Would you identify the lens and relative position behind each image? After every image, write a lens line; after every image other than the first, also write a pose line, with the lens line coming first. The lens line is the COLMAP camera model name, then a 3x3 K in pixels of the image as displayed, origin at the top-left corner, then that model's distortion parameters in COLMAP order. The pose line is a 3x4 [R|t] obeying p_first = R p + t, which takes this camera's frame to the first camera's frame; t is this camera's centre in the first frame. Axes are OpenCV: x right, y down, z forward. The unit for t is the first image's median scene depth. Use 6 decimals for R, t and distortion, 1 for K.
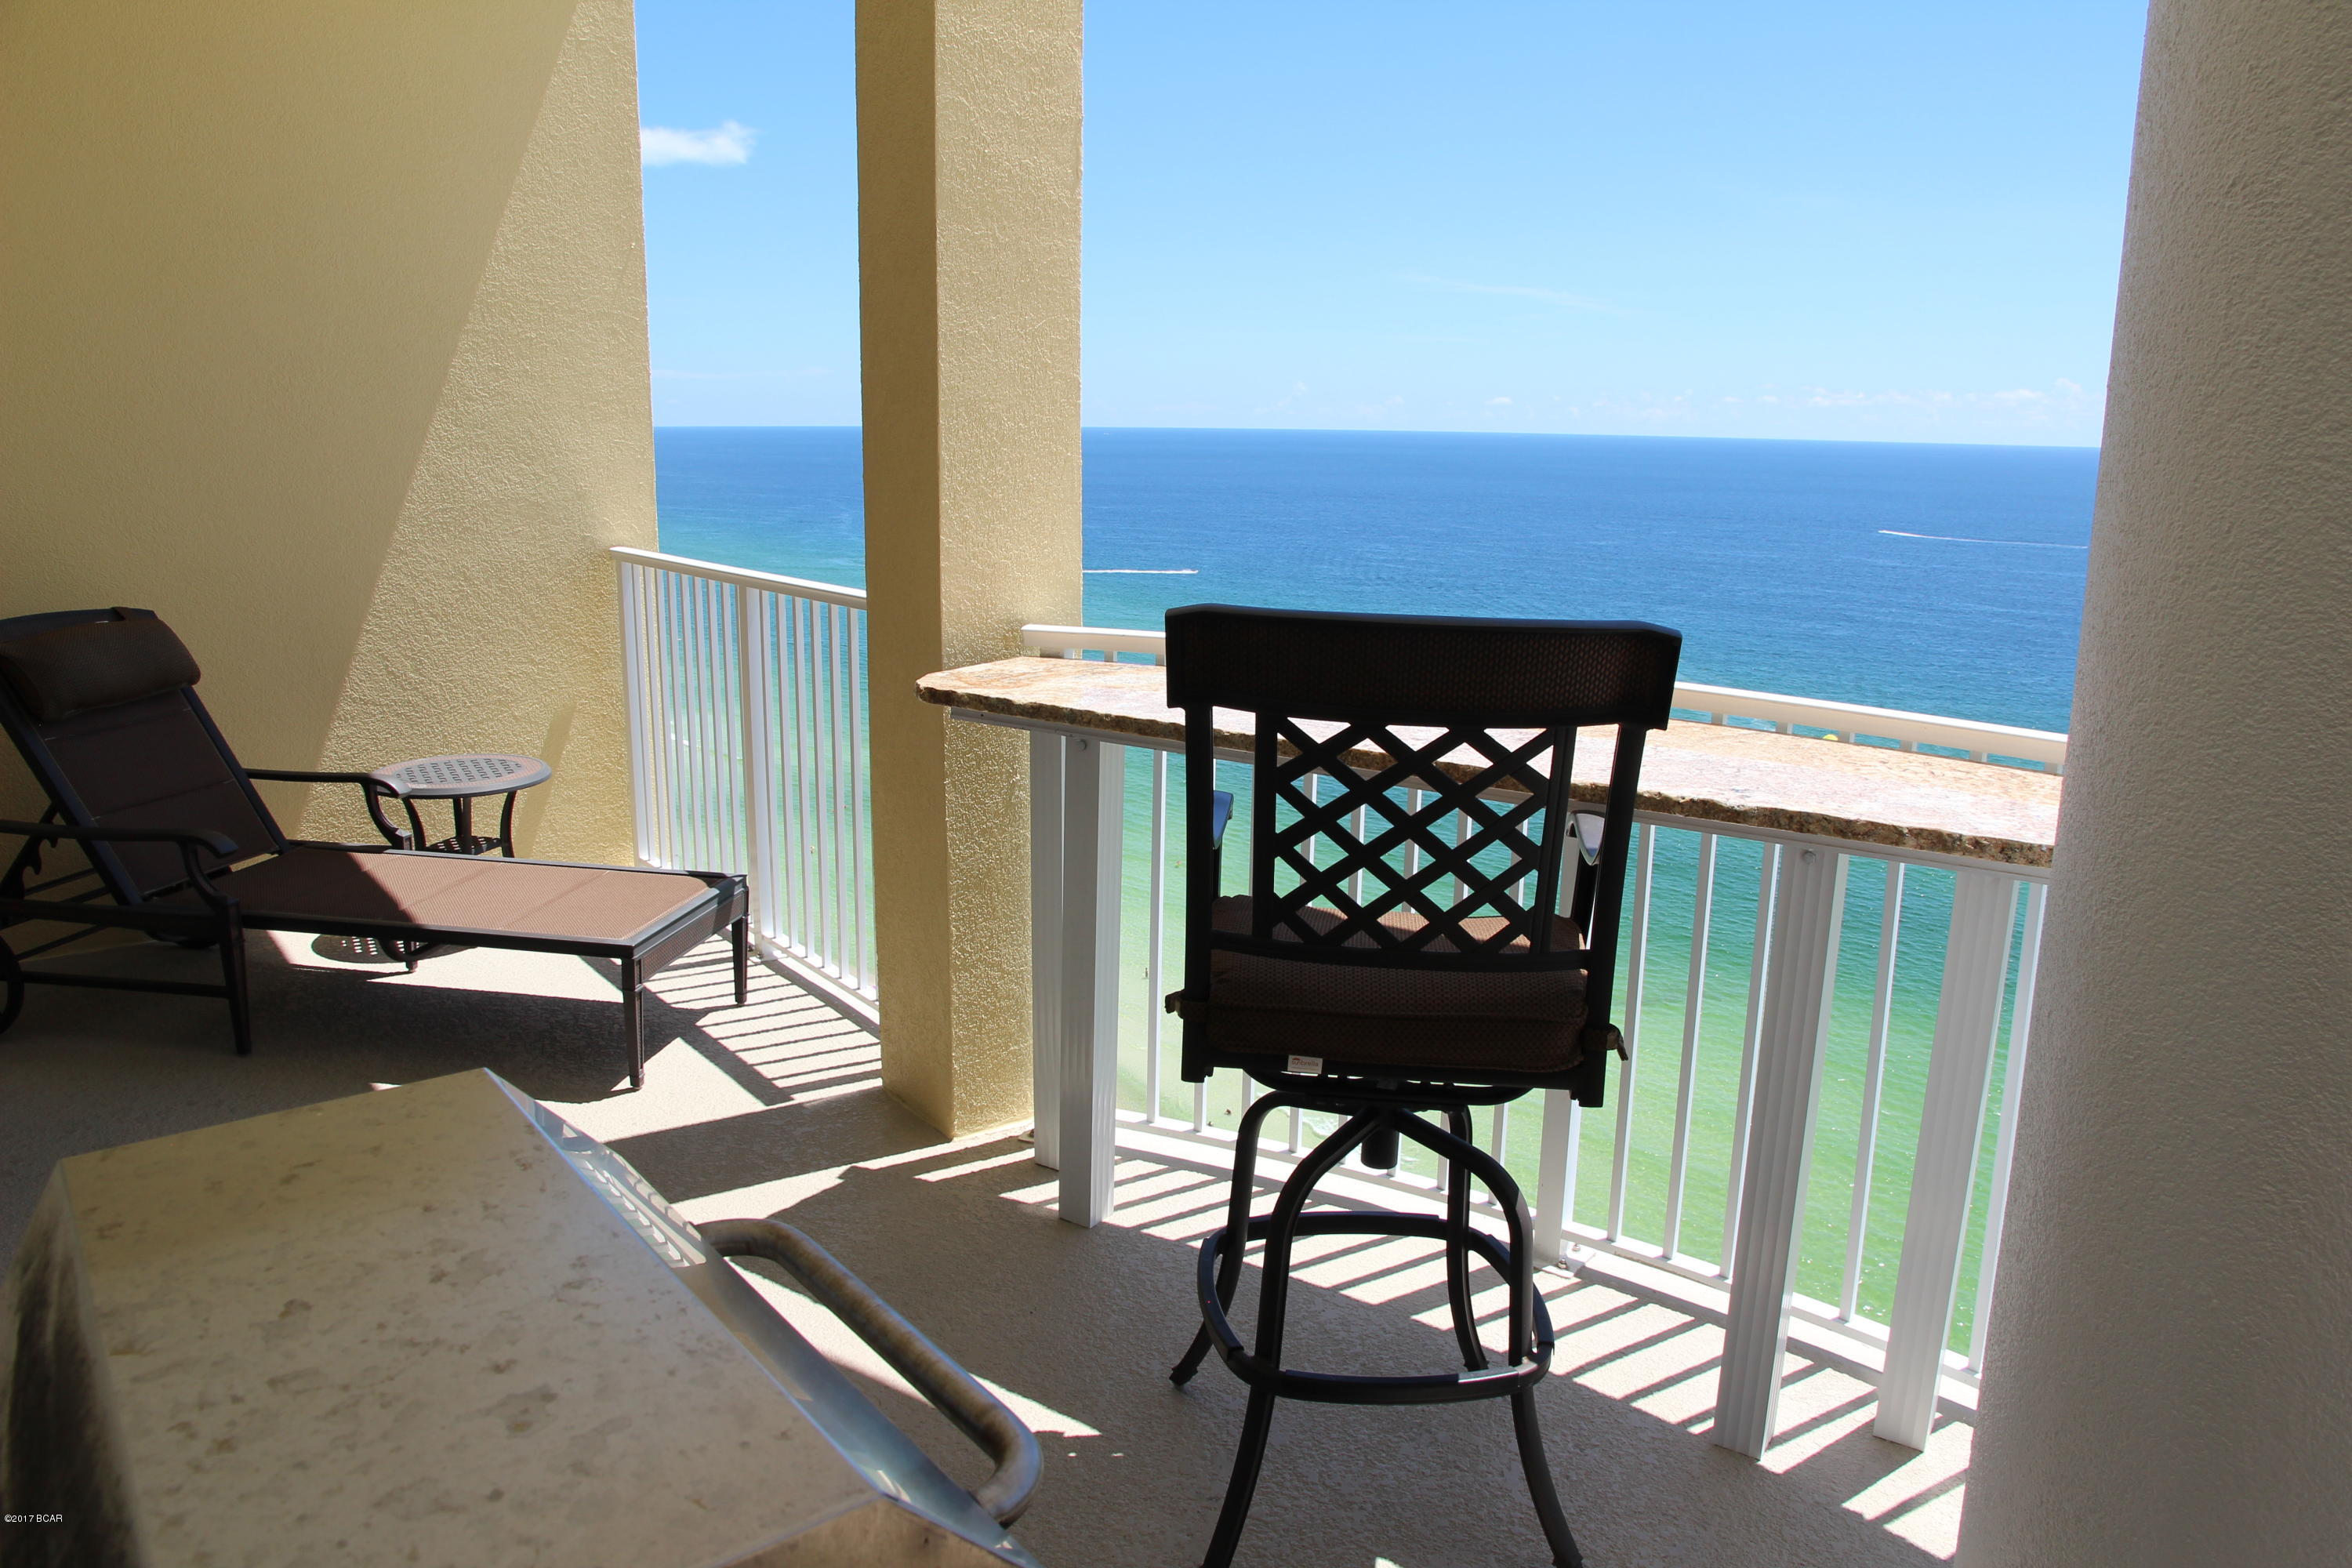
lens RADIAL K [[1684.2, 0, 1176.0], [0, 1684.2, 784.0], [0, 0, 1]] dist [-0.110580, 0.126447]
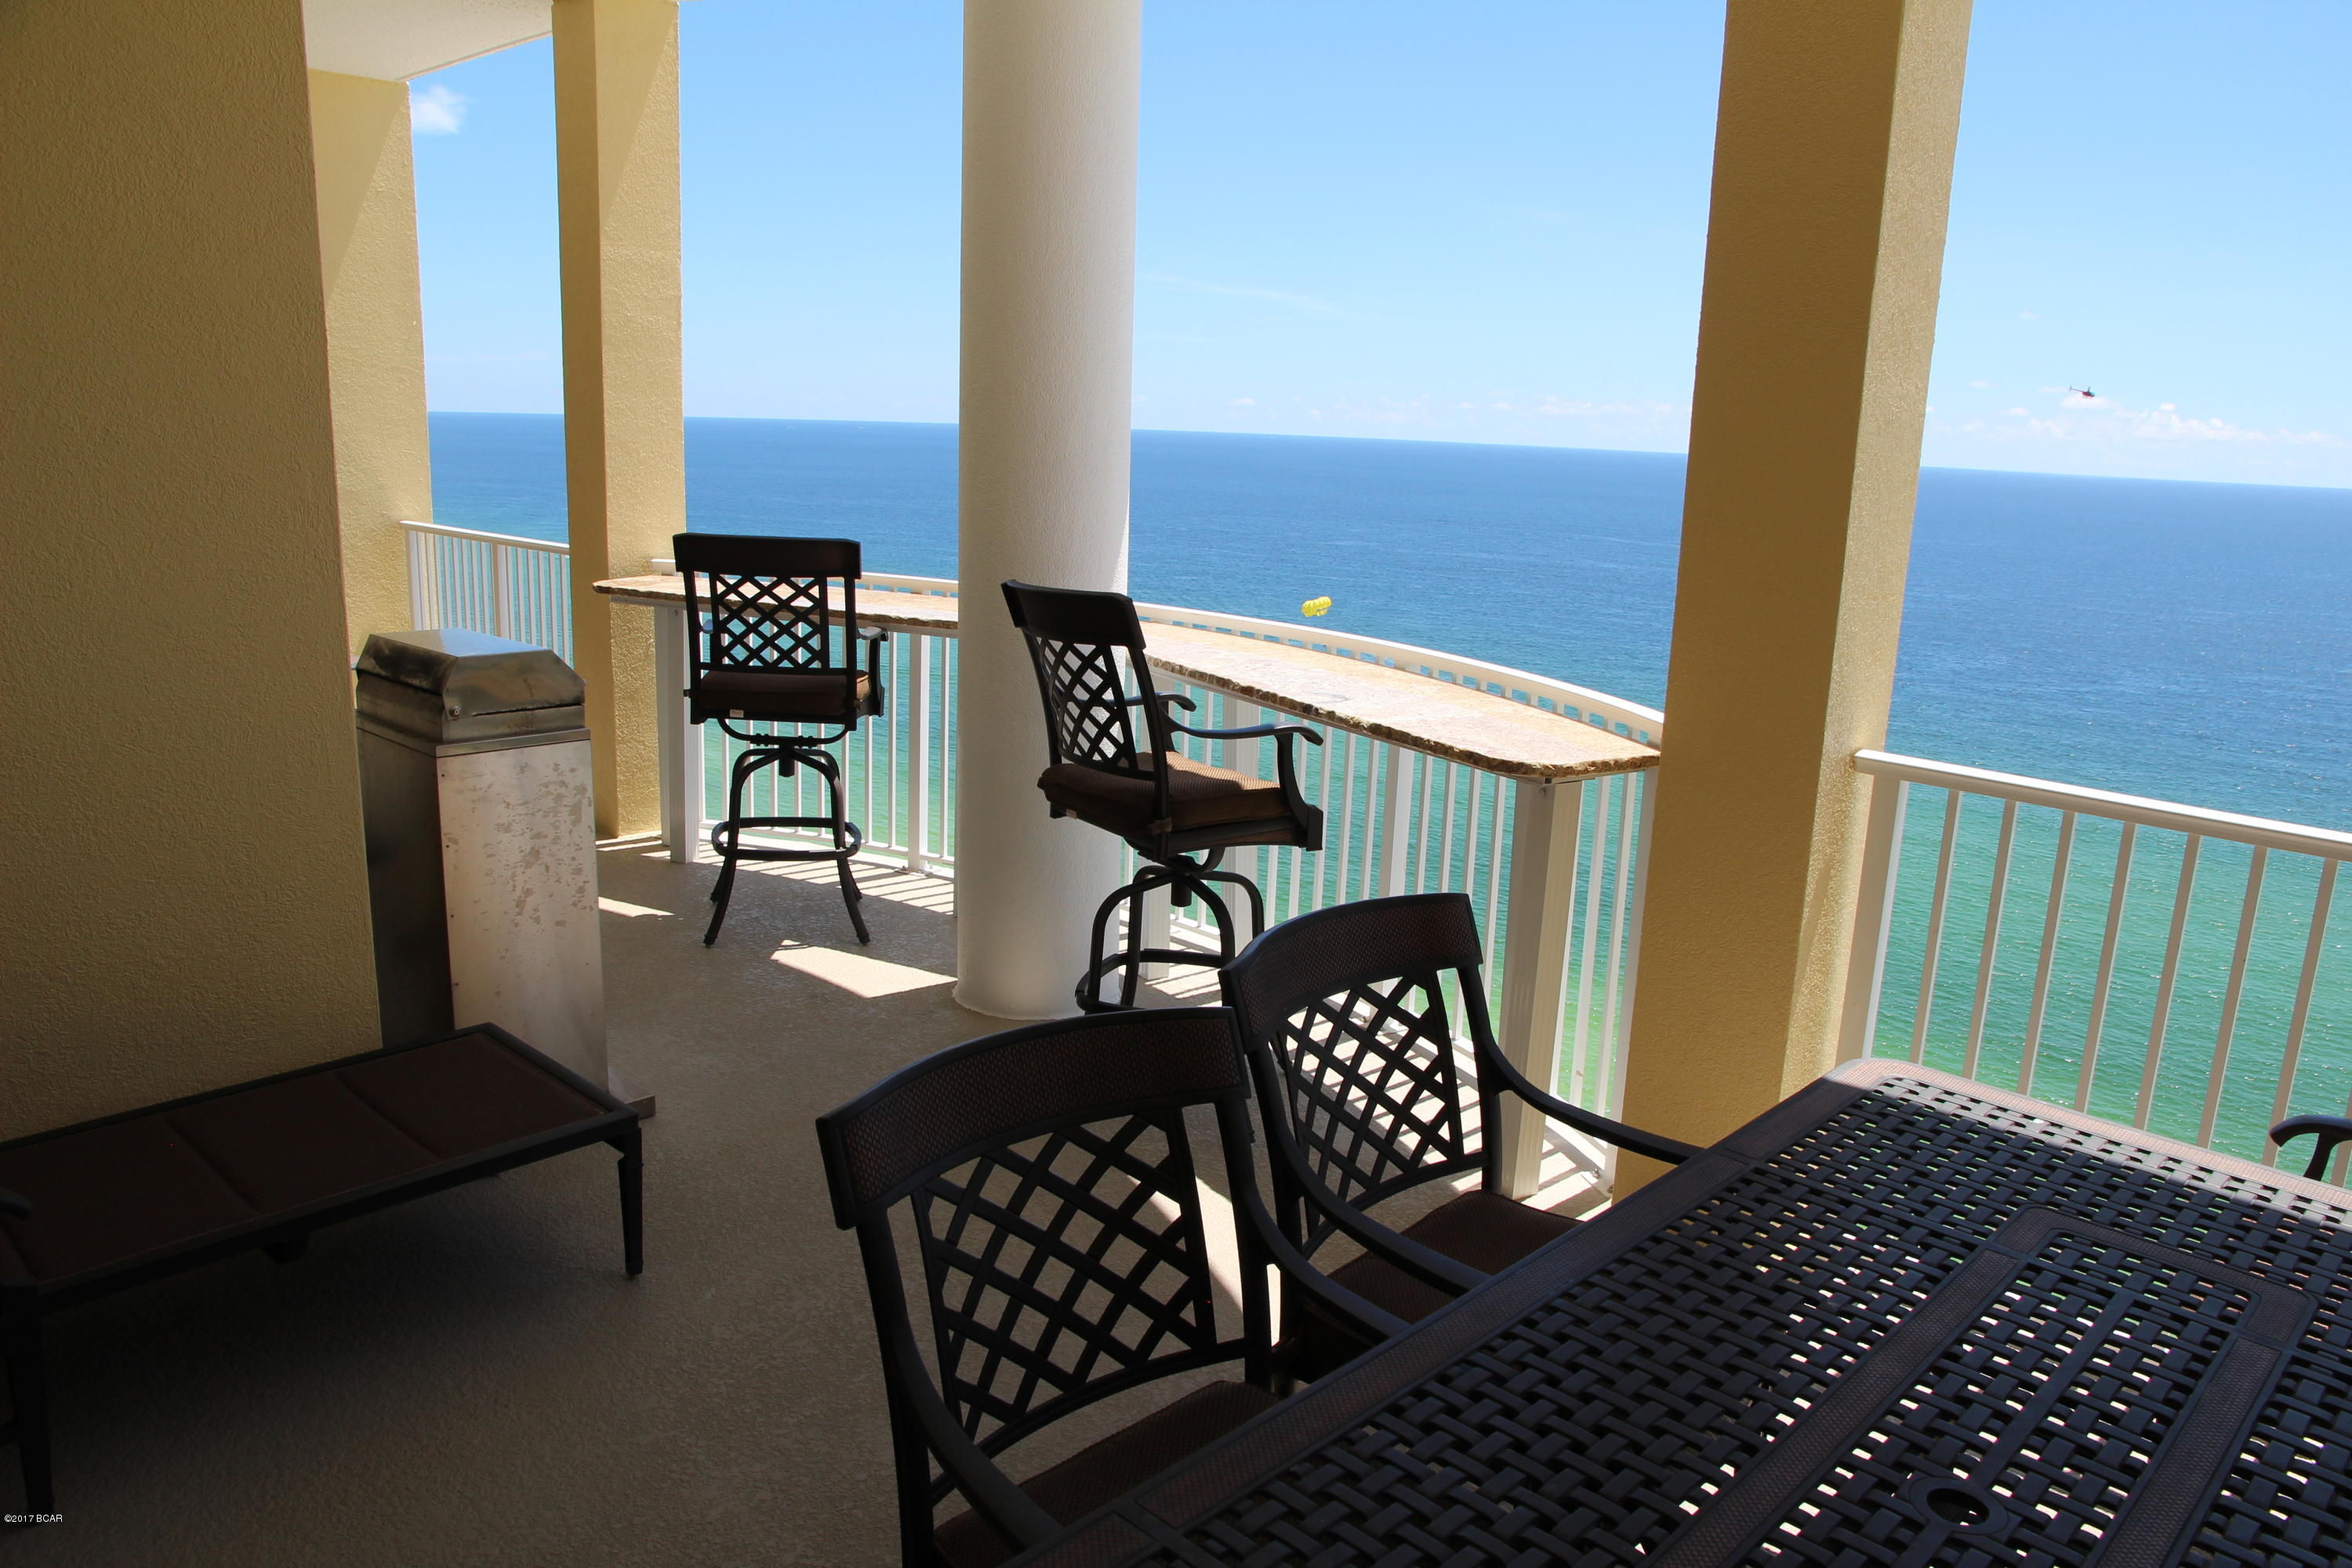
lens RADIAL K [[1684.2, 0, 1176.0], [0, 1684.2, 784.0], [0, 0, 1]] dist [-0.110580, 0.126447]
pose [[0.988327, -0.009931, 0.152023, 0.222844], [0.009593, 0.999950, 0.002952, 0.173444], [-0.152045, -0.001459, 0.988373, -1.036670]]
